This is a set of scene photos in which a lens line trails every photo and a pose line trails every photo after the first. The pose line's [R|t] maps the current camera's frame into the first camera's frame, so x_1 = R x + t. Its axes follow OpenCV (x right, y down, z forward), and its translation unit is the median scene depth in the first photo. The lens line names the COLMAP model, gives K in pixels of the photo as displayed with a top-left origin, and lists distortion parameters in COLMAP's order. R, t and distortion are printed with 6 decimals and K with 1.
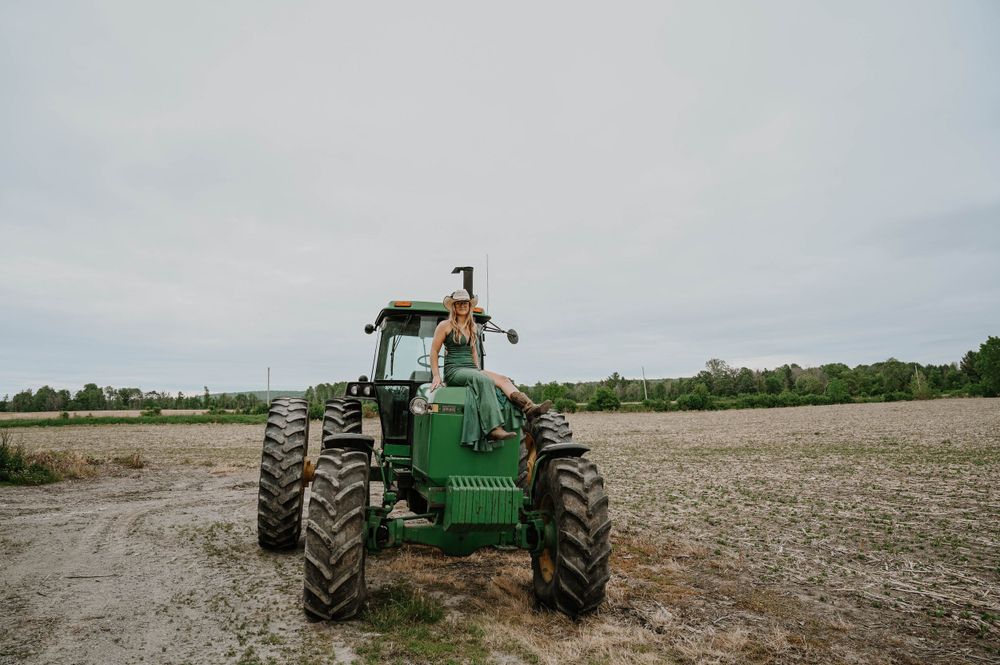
lens RADIAL K [[728.2, 0, 501.0], [0, 728.2, 331.3], [0, 0, 1]] dist [0.003124, 0.000066]
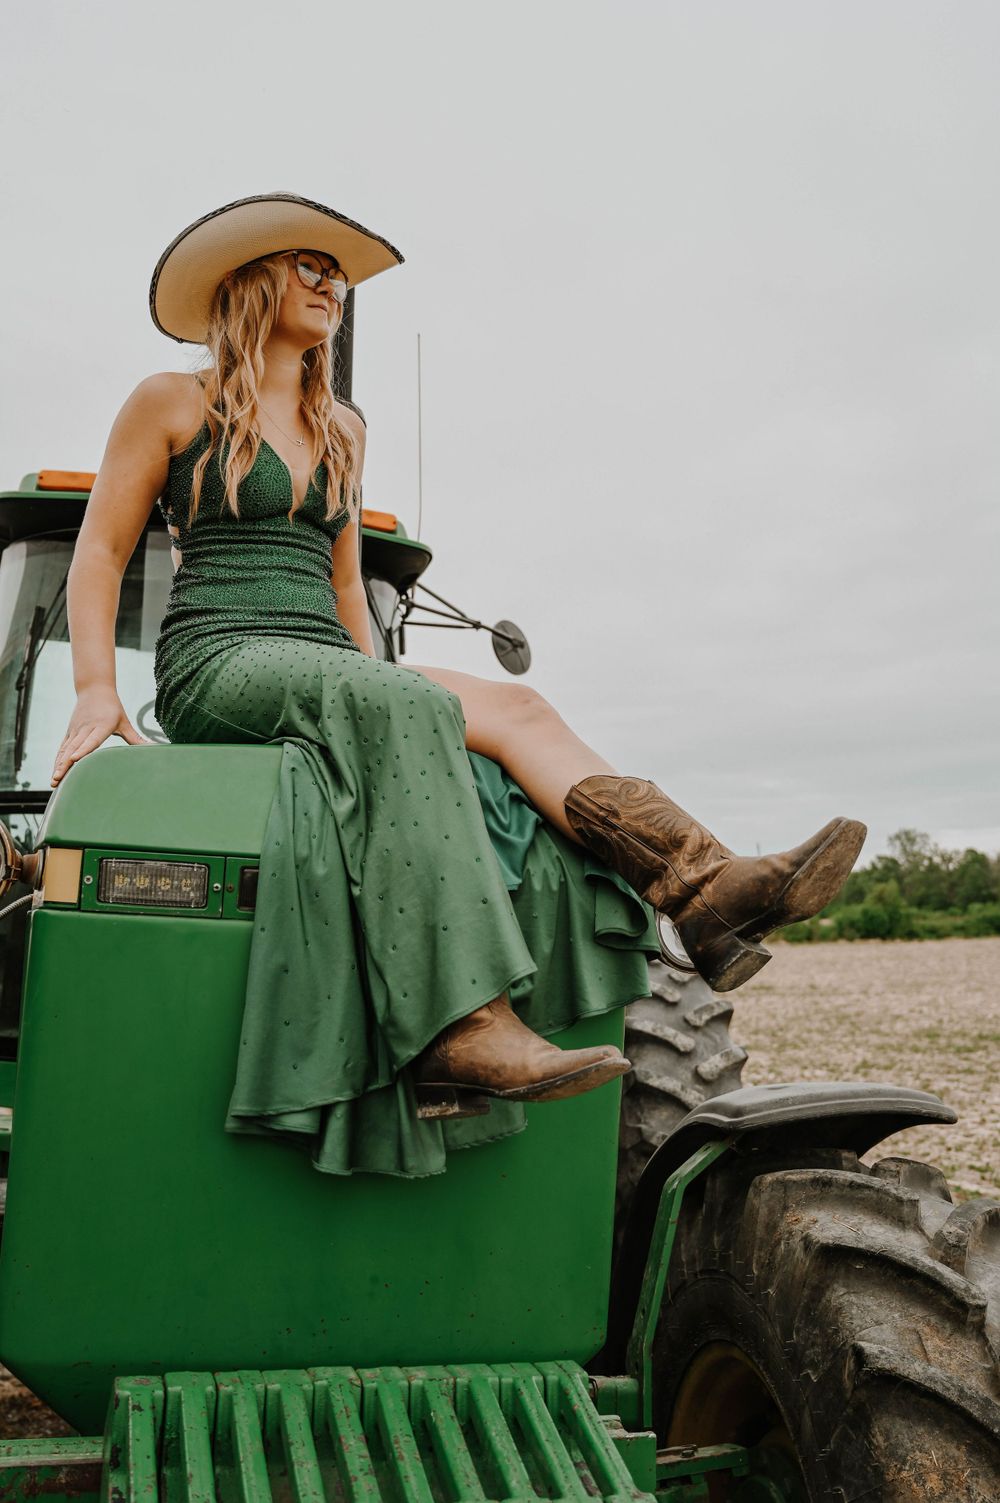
lens RADIAL K [[1411.0, 0, 491.6], [0, 1411.0, 767.5], [0, 0, 1]] dist [-0.007455, 0.000000]
pose [[0.999266, 0.011245, 0.036614, -0.013659], [-0.010731, 0.999841, -0.014218, 0.083851], [-0.036768, 0.013815, 0.999228, 0.688158]]
